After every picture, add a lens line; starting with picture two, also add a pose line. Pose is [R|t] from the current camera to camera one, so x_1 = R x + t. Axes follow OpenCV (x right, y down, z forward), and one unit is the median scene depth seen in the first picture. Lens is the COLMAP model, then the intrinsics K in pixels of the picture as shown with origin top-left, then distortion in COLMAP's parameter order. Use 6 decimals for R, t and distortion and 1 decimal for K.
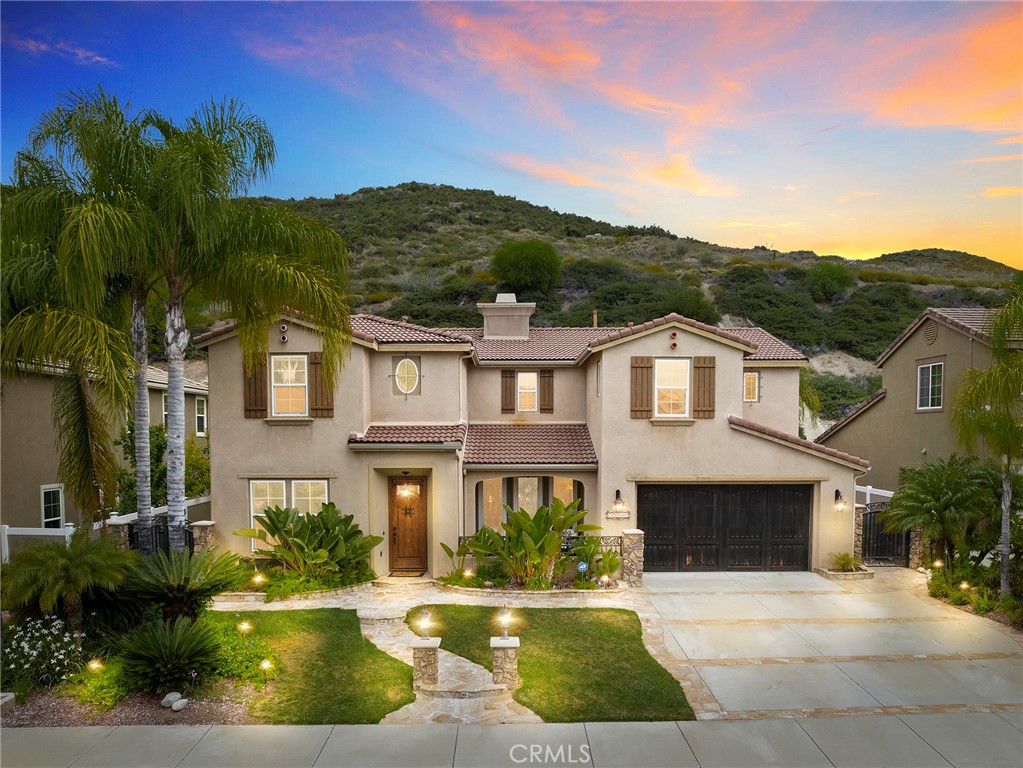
lens RADIAL K [[779.0, 0, 507.6], [0, 779.0, 474.8], [0, 0, 1]] dist [-0.056254, -0.000922]
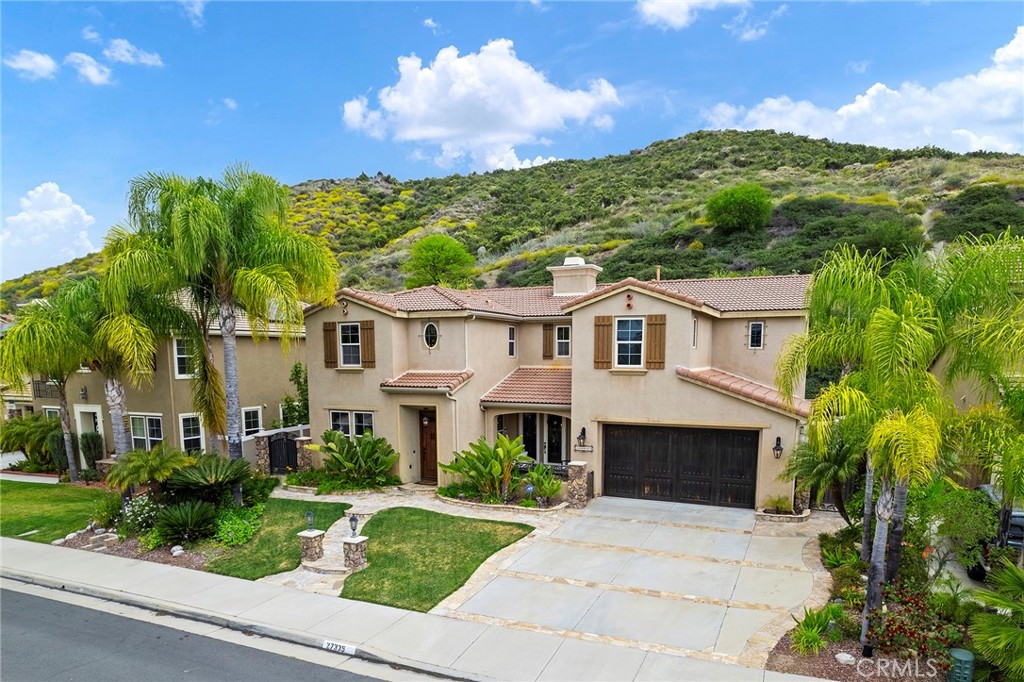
lens RADIAL K [[655.4, 0, 514.1], [0, 655.4, 437.8], [0, 0, 1]] dist [-0.059789, 0.036703]
pose [[0.906241, 0.052015, -0.419550, 0.470352], [-0.019045, 0.996418, 0.082395, -0.046658], [0.422333, -0.066679, 0.903985, 0.031980]]
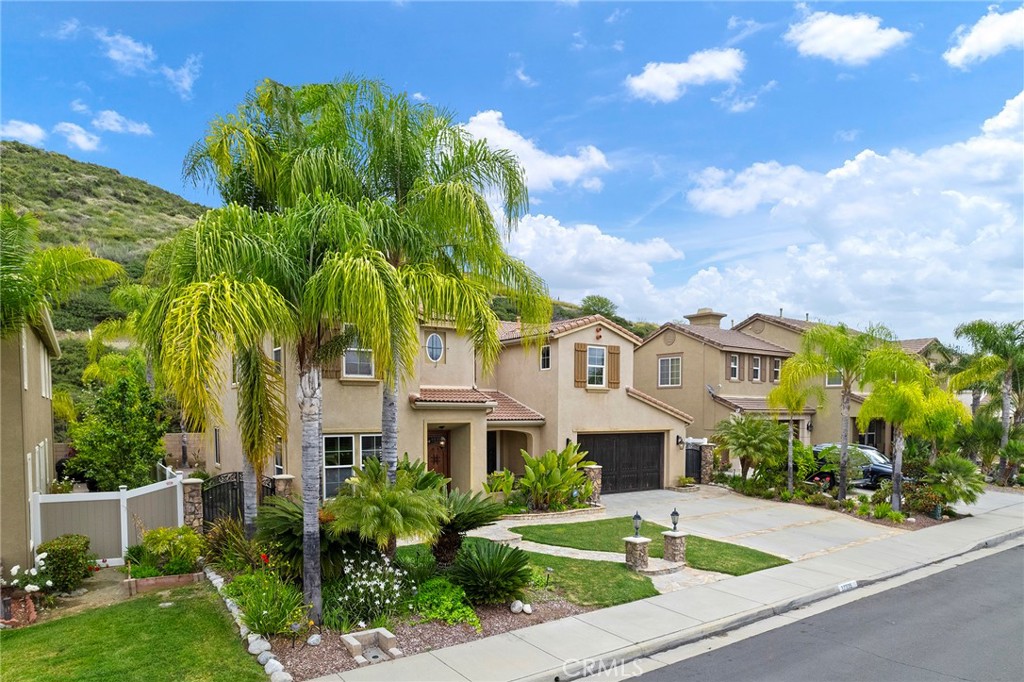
lens RADIAL K [[655.4, 0, 509.6], [0, 655.4, 437.3], [0, 0, 1]] dist [-0.059789, 0.036703]
pose [[0.829711, -0.018724, 0.557879, -0.591779], [0.023757, 0.999716, -0.001778, 0.016993], [-0.557687, 0.014728, 0.829920, 0.089836]]
